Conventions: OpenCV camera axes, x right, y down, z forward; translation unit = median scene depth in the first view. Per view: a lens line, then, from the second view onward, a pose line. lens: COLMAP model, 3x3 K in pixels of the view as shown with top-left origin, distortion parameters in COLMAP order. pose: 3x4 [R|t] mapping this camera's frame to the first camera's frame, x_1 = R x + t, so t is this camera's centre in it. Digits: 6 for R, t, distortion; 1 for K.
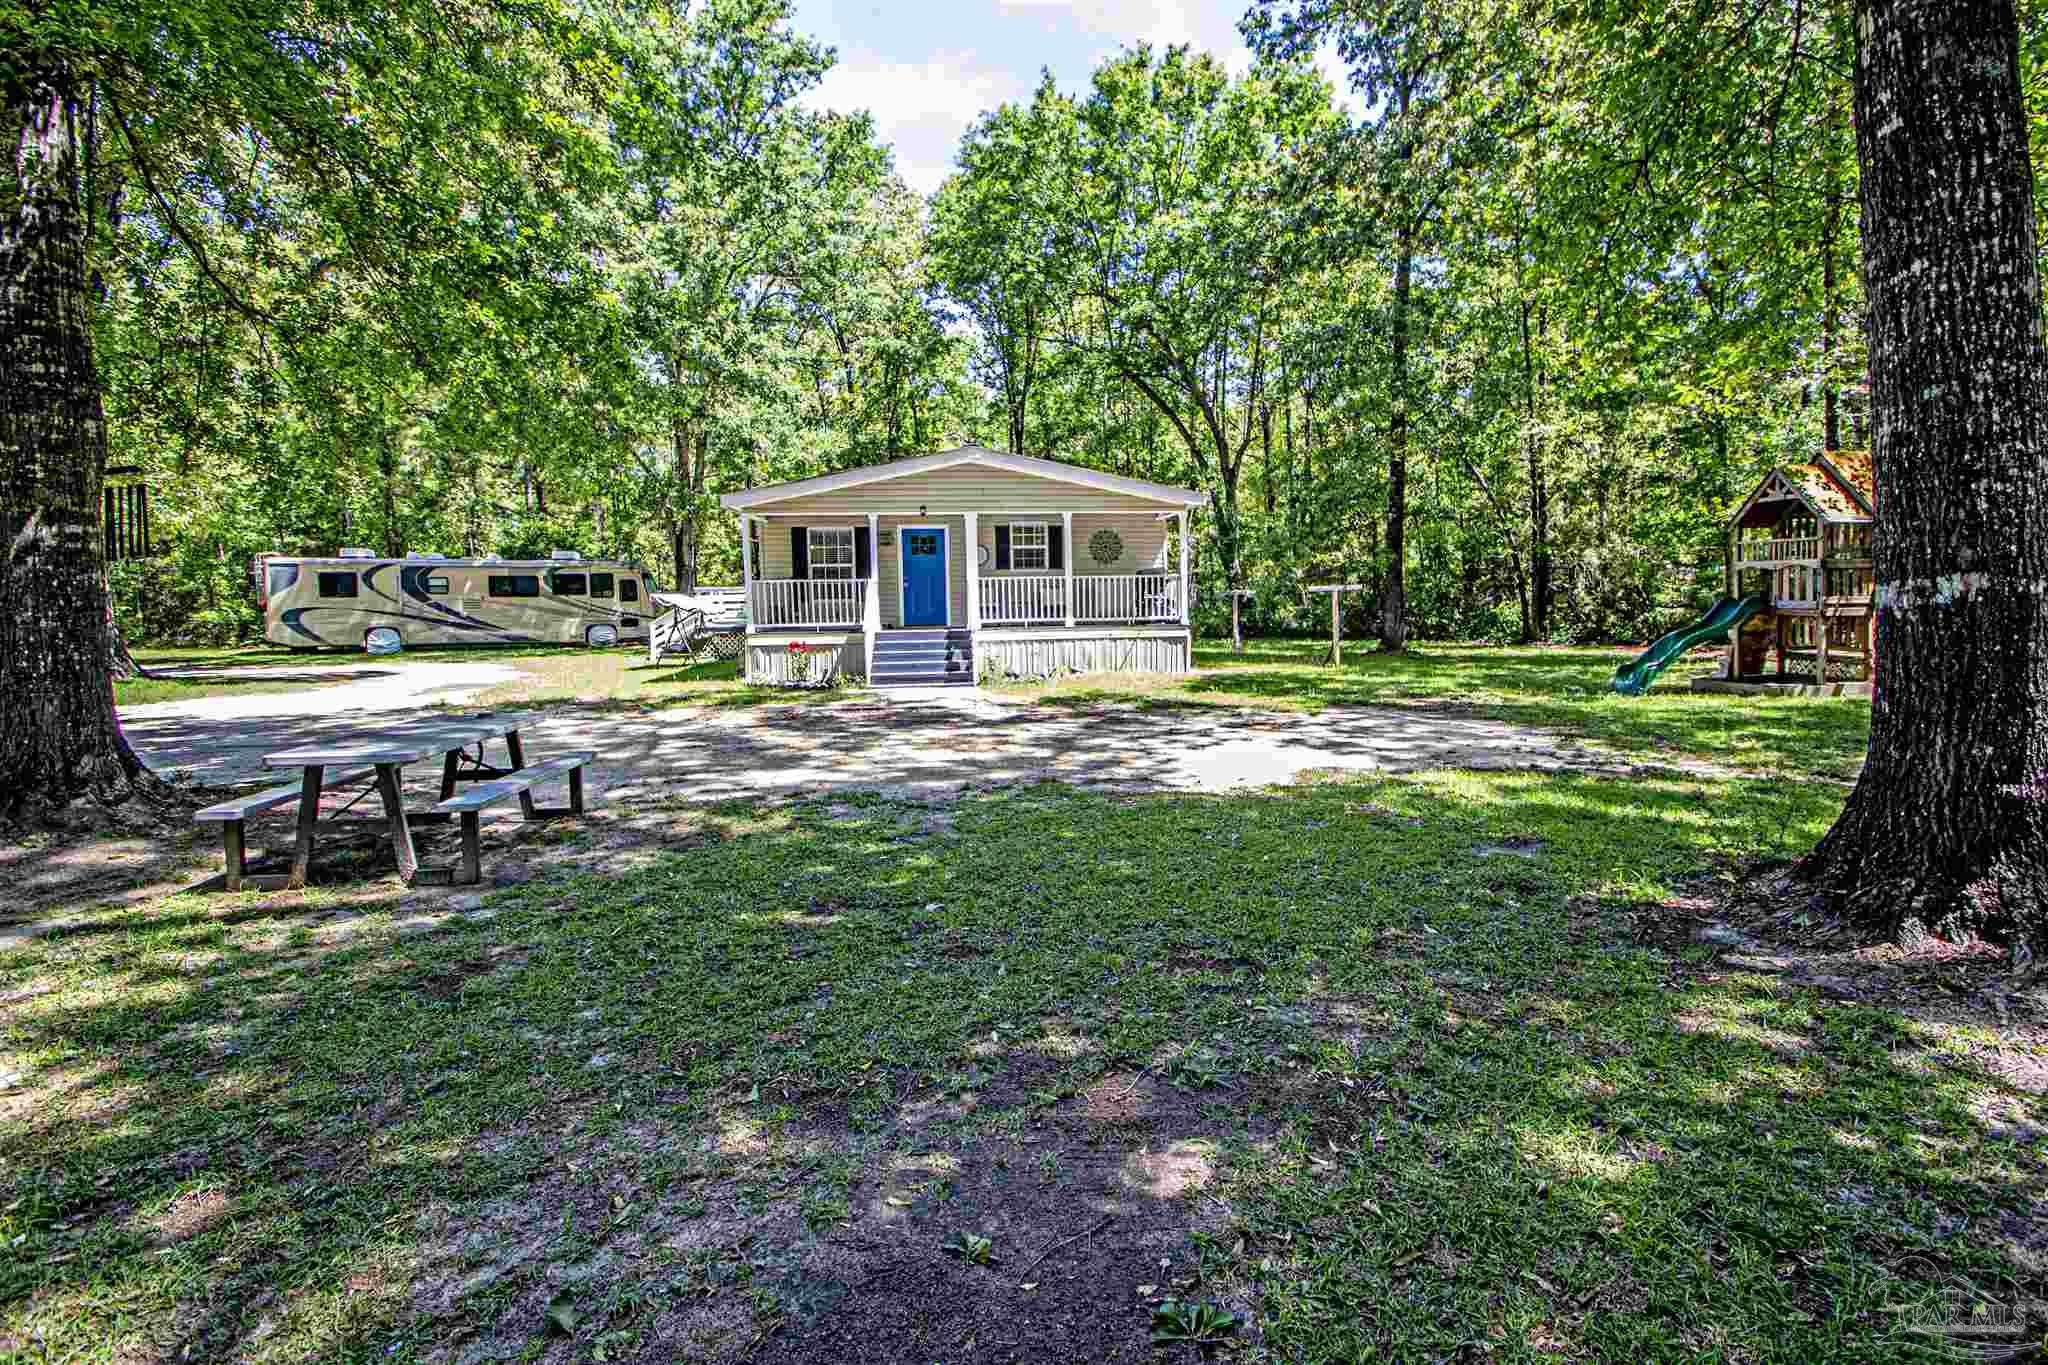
lens RADIAL K [[951.5, 0, 1061.0], [0, 951.5, 652.8], [0, 0, 1]] dist [0.015769, -0.020453]
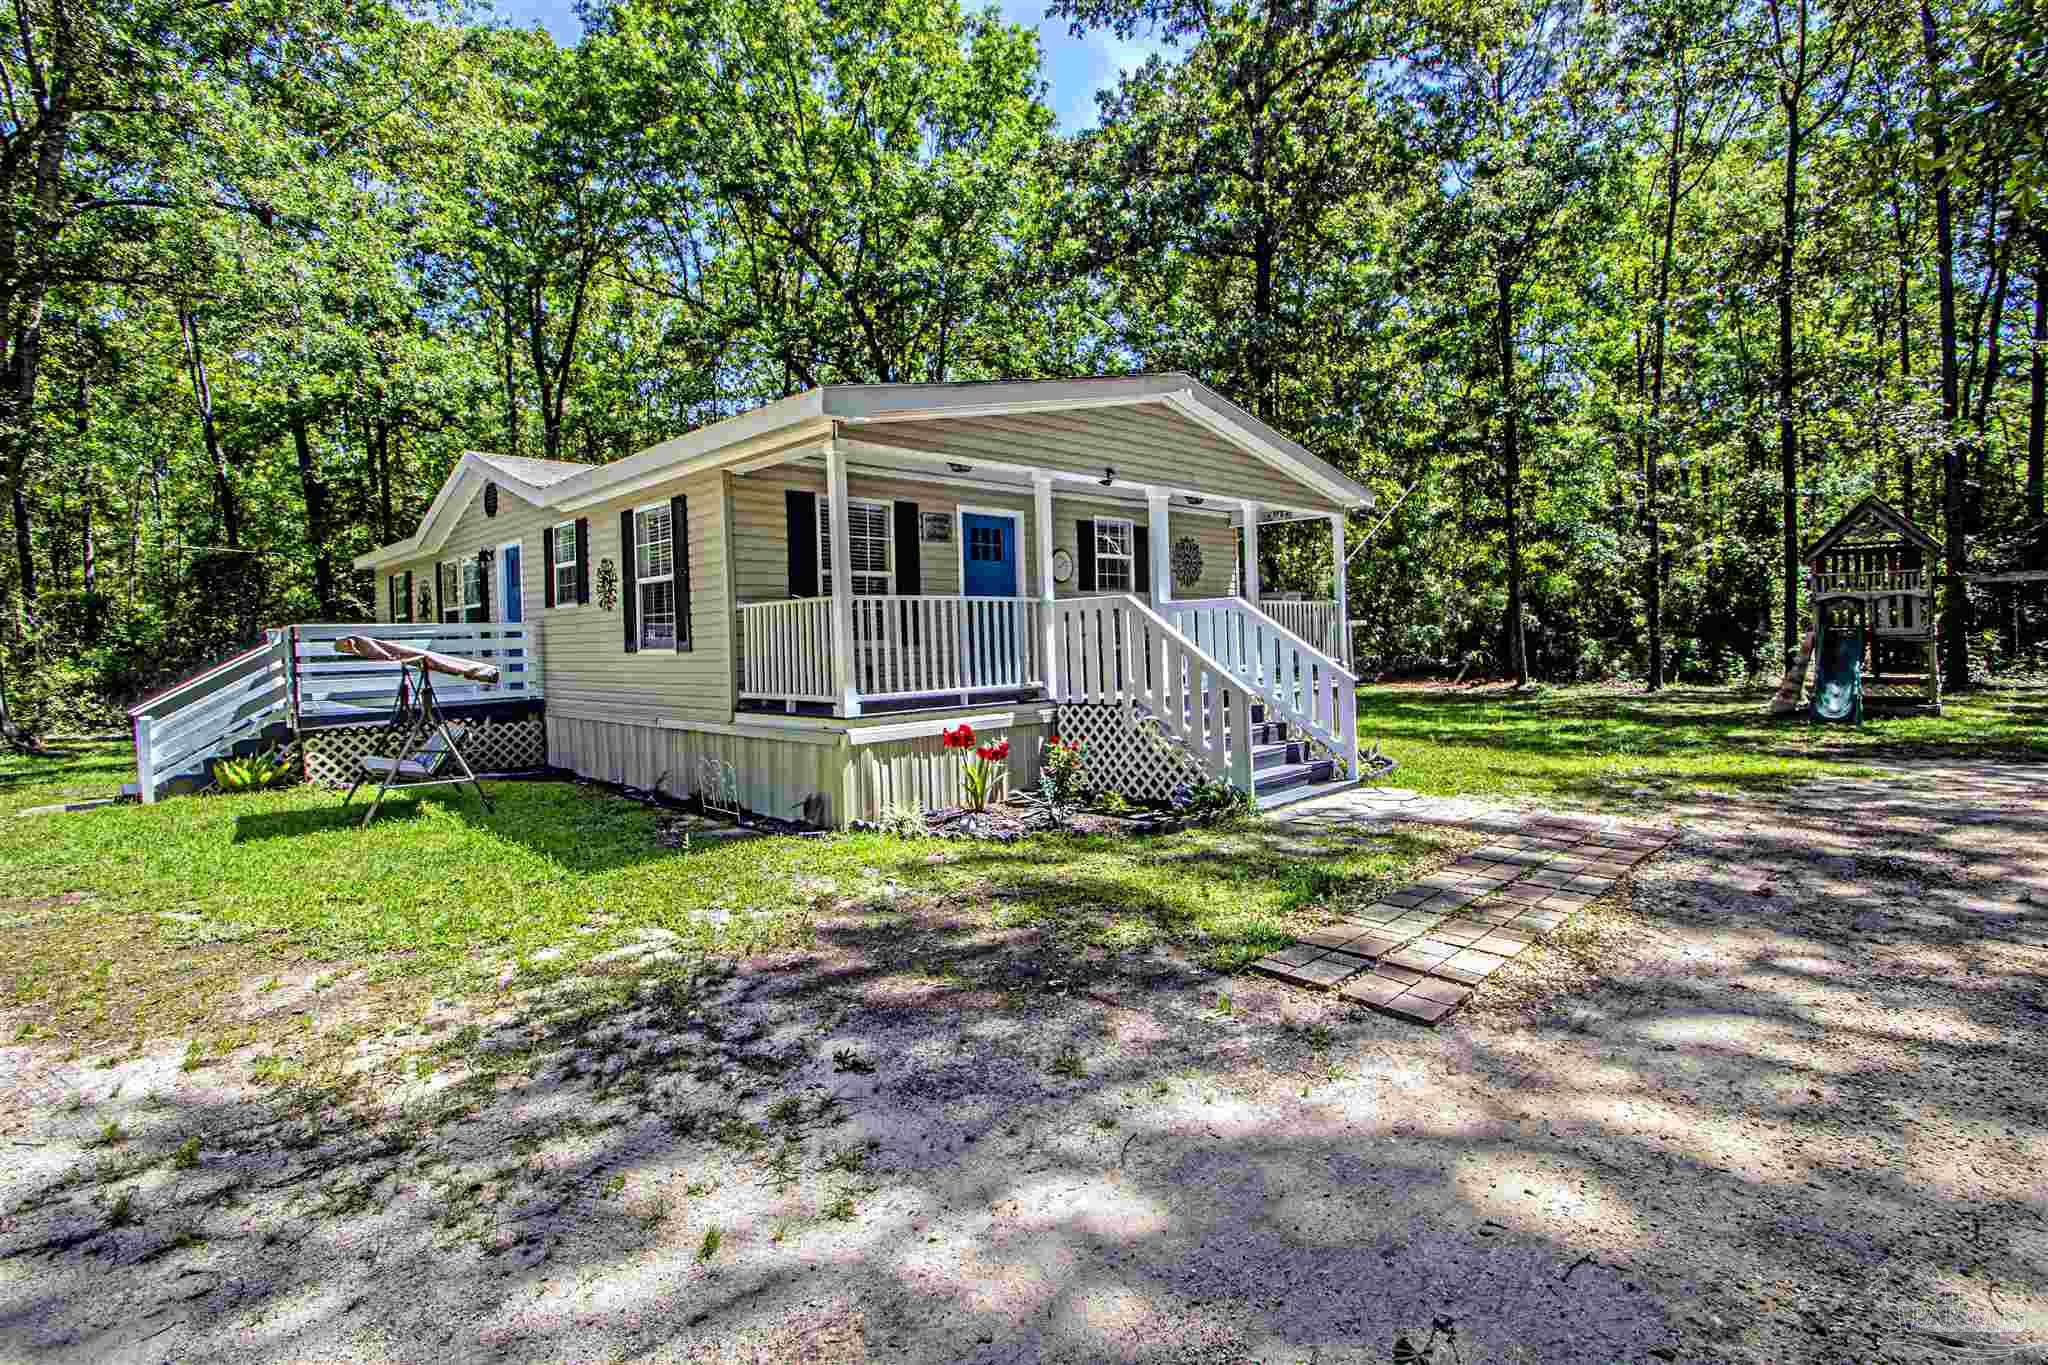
lens RADIAL K [[948.8, 0, 1067.2], [0, 948.8, 653.2], [0, 0, 1]] dist [0.014326, -0.019629]
pose [[0.789005, -0.017840, 0.614128, -0.455162], [0.053962, 0.997728, -0.040345, -0.023383], [-0.612013, 0.064972, 0.788175, 0.533169]]
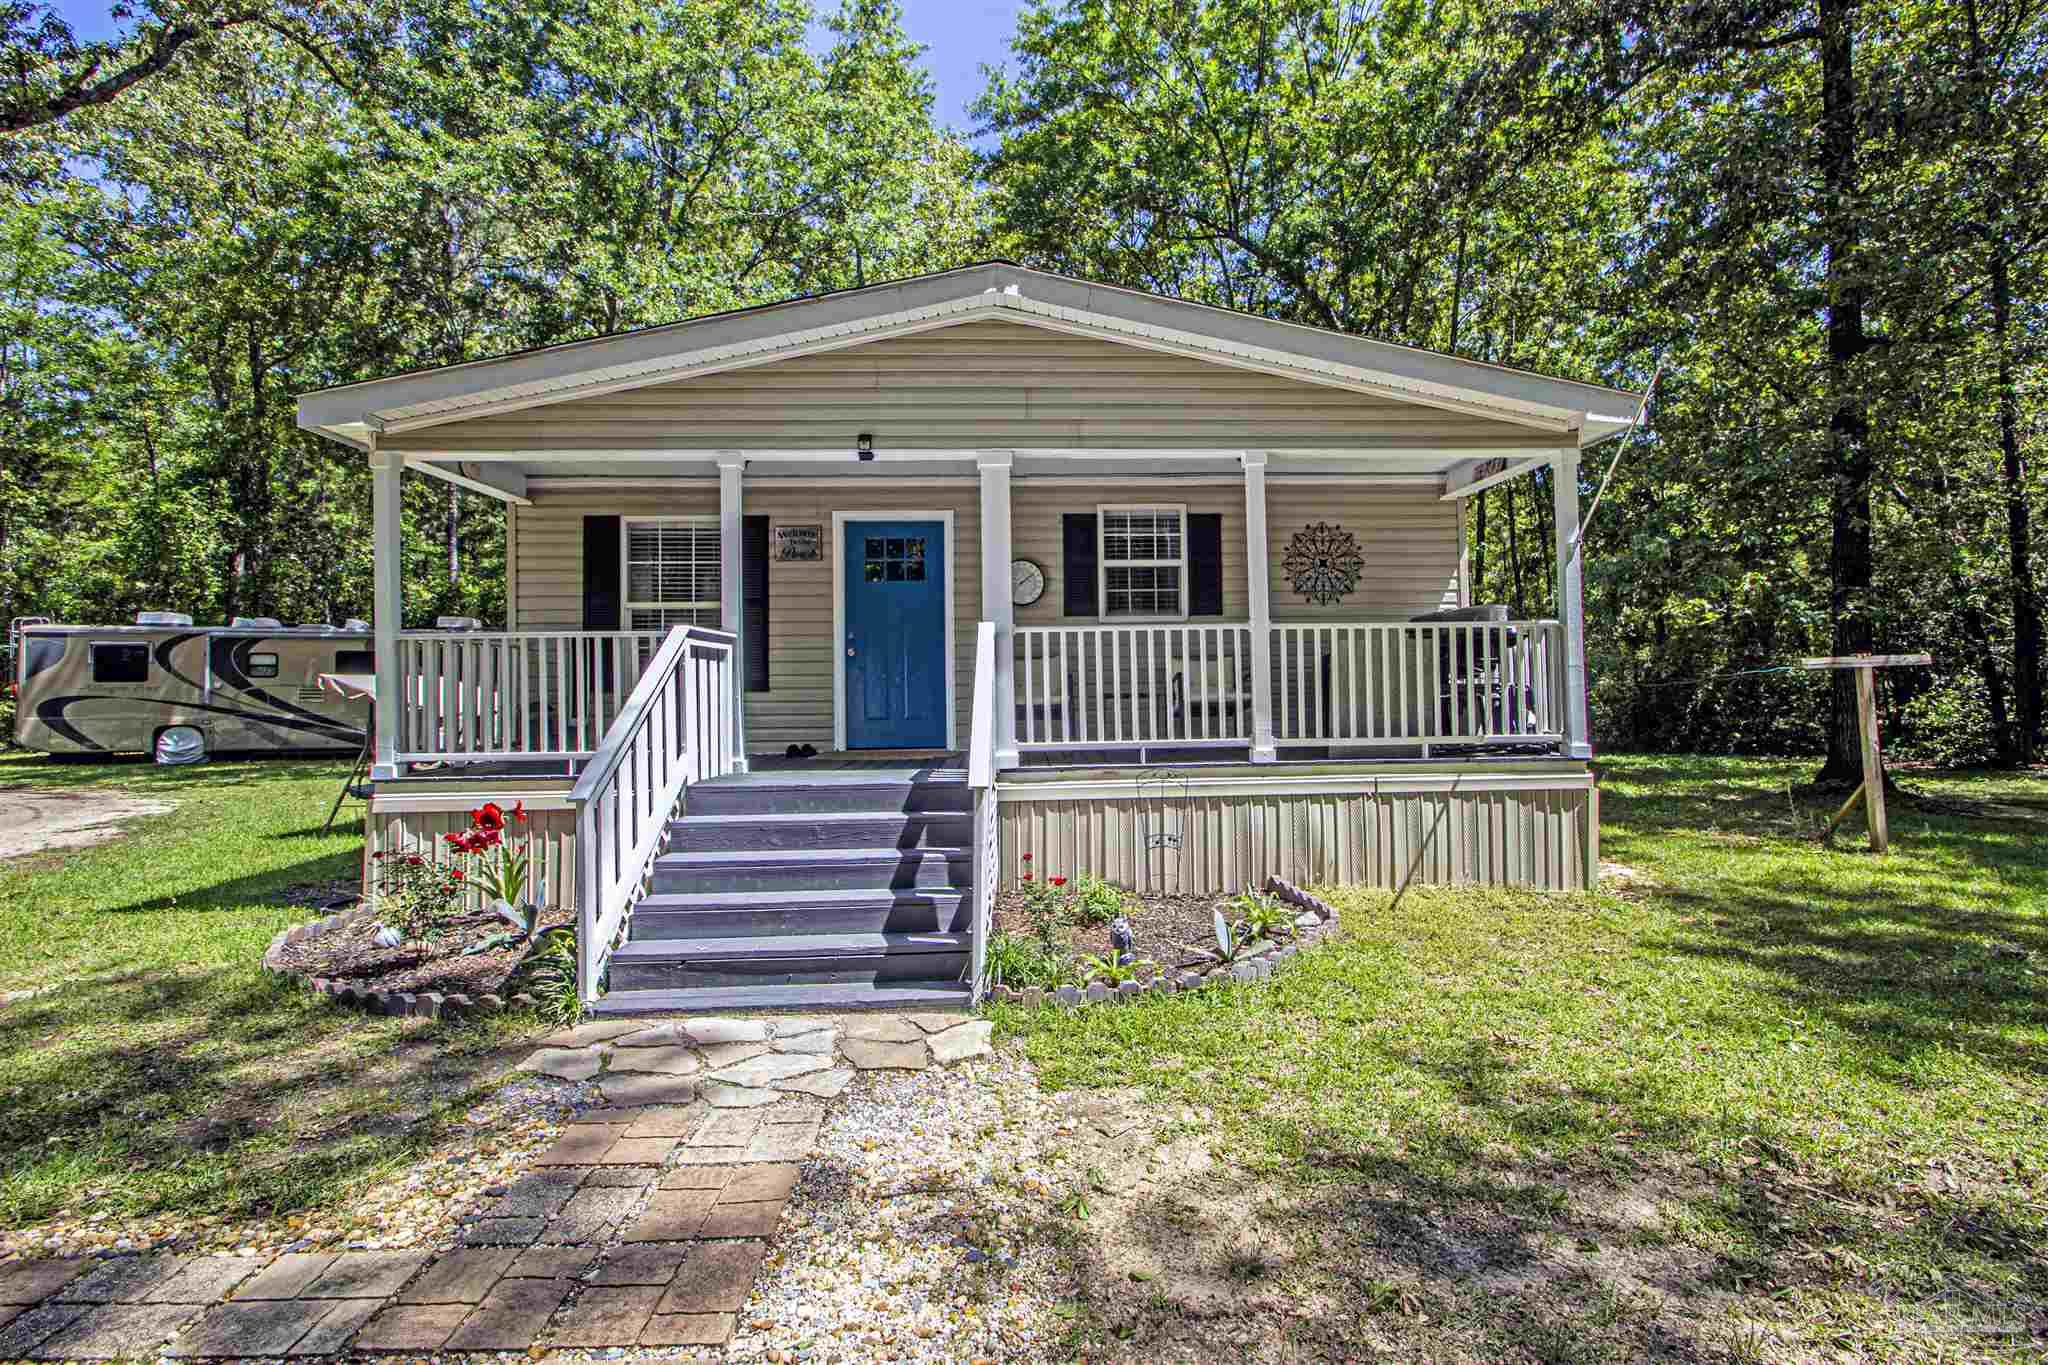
lens RADIAL K [[951.5, 0, 1061.0], [0, 951.5, 652.8], [0, 0, 1]] dist [0.015769, -0.020453]
pose [[0.996828, -0.001418, -0.079579, -0.036729], [-0.005758, 0.995936, -0.089878, -0.033720], [0.079383, 0.090051, 0.992768, 0.588966]]
